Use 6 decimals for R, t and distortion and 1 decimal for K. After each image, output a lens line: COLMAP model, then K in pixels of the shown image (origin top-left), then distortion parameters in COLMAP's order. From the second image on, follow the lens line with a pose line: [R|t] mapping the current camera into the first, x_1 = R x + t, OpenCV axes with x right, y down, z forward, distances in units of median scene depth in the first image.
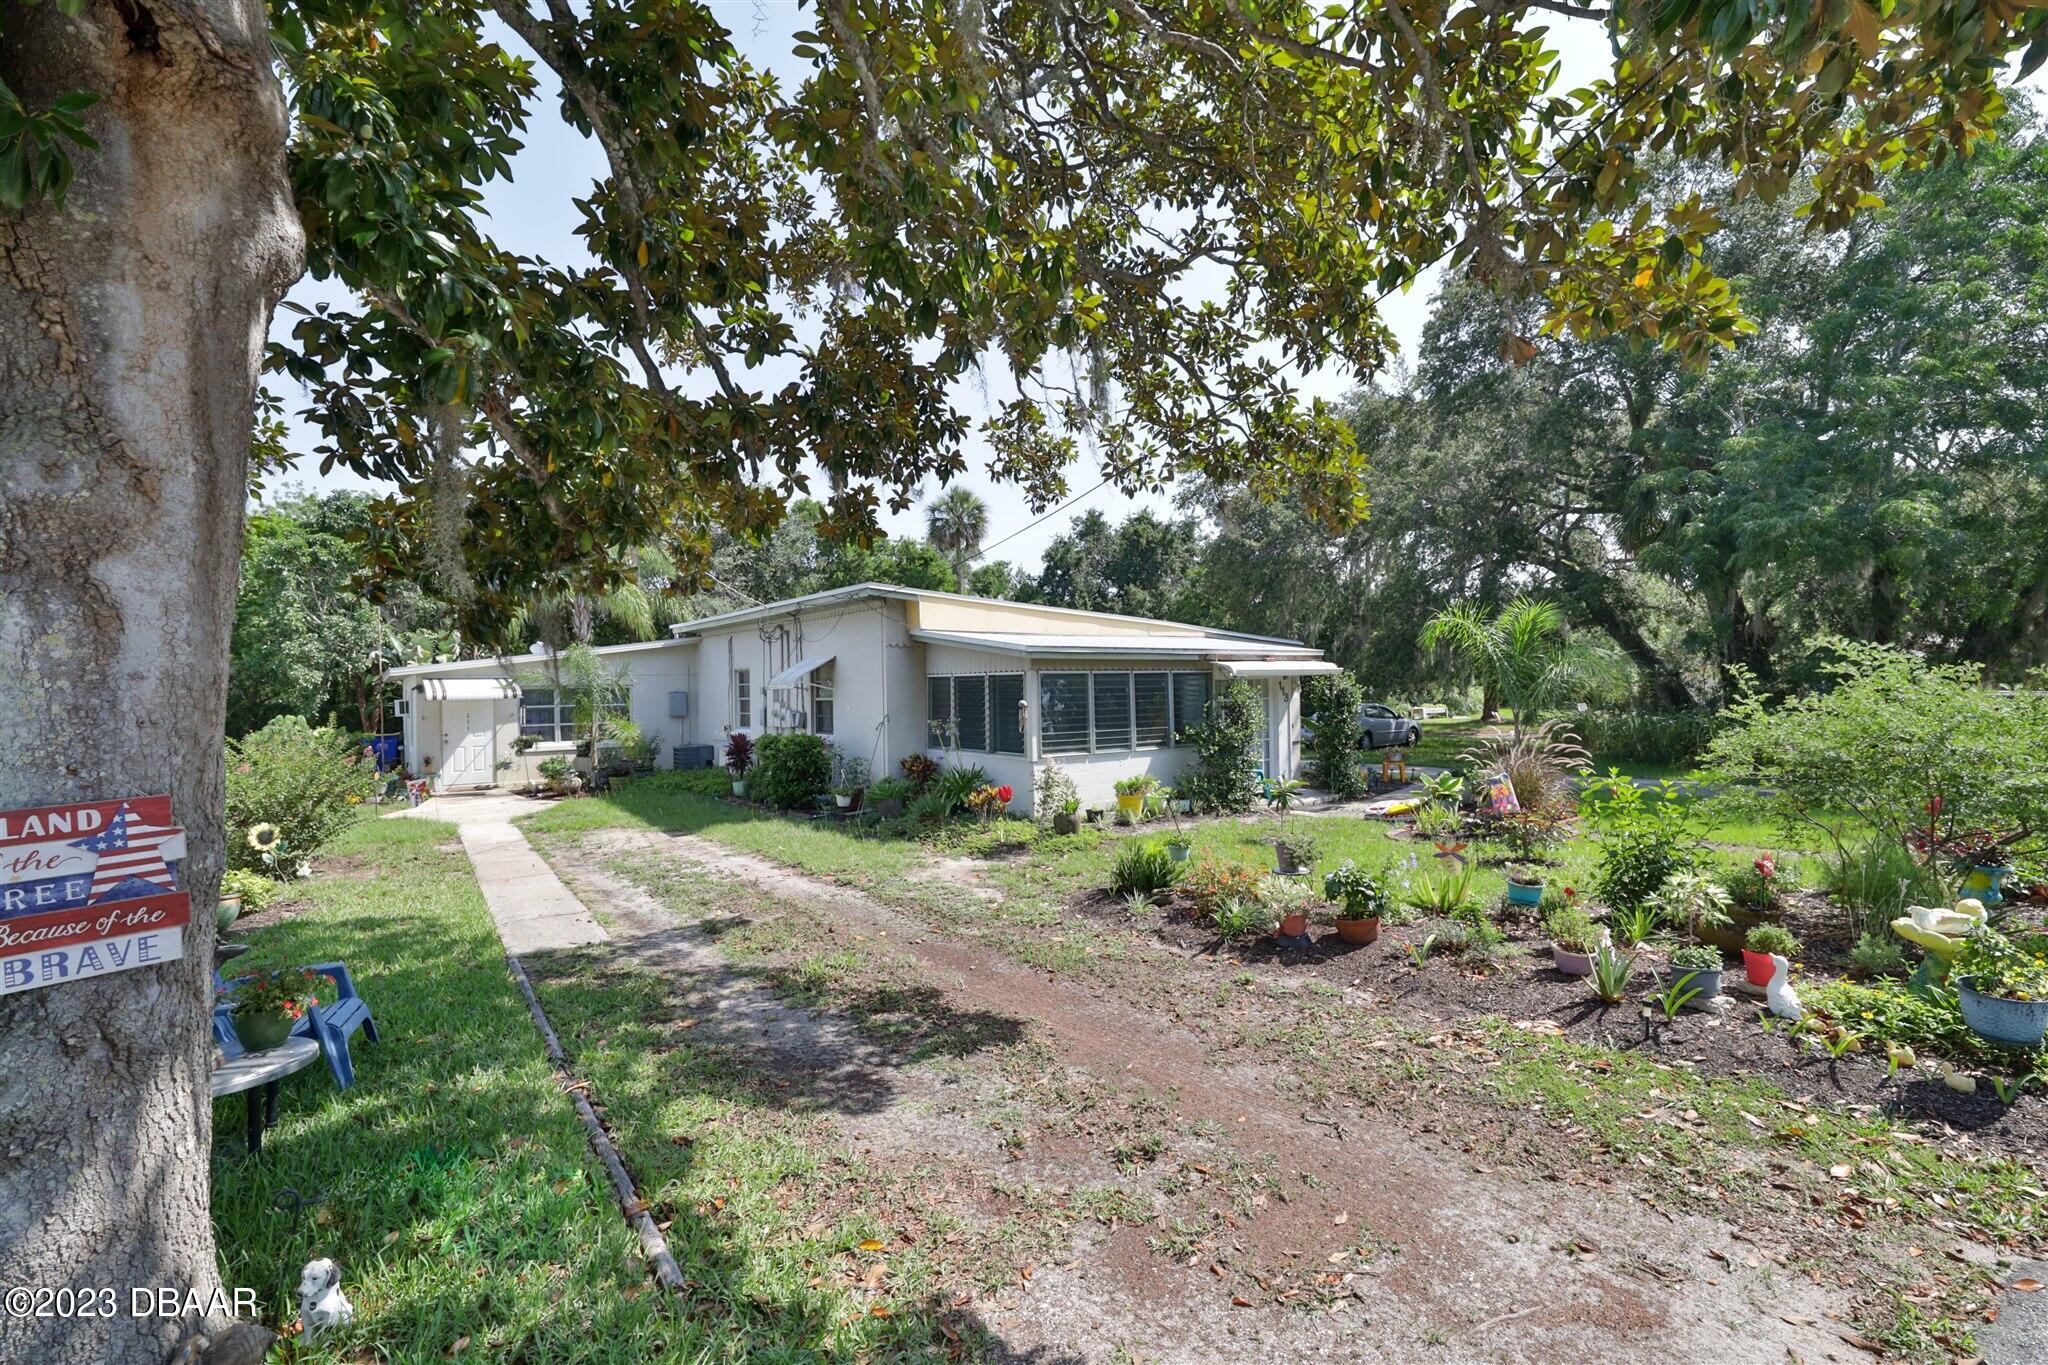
lens RADIAL K [[946.6, 0, 1026.4], [0, 946.6, 693.4], [0, 0, 1]] dist [-0.000063, -0.000006]
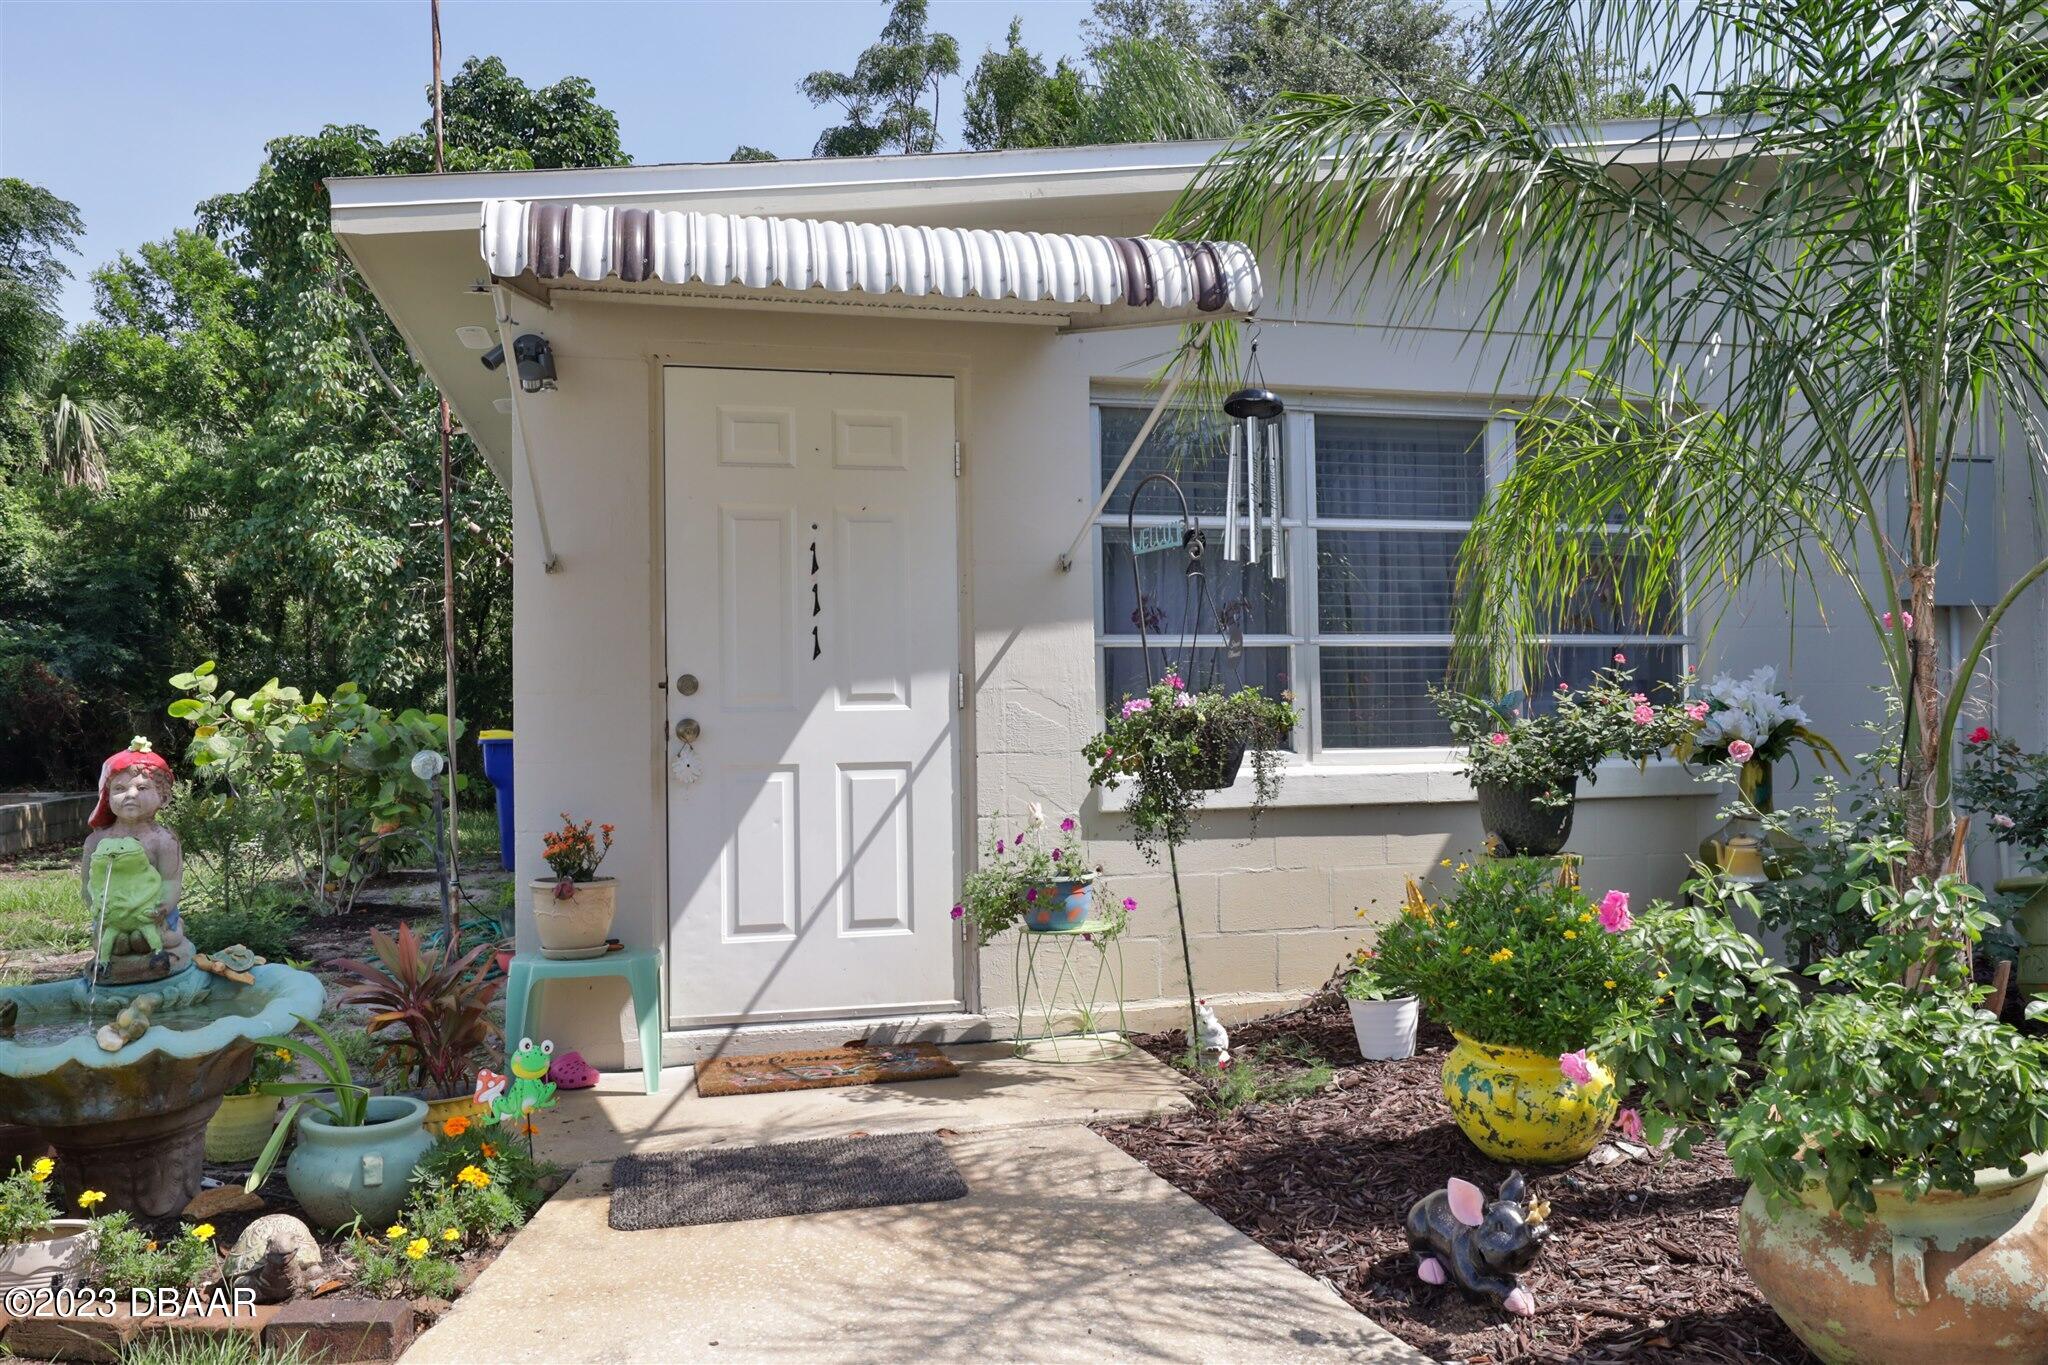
lens RADIAL K [[2789.6, 0, 1024.9], [0, 2789.6, 676.7], [0, 0, 1]] dist [-0.019726, 0.000000]
pose [[0.899612, 0.002710, -0.436682, -0.361798], [0.000206, 0.999978, 0.006630, 0.037910], [0.436690, -0.006054, 0.899592, 0.606472]]
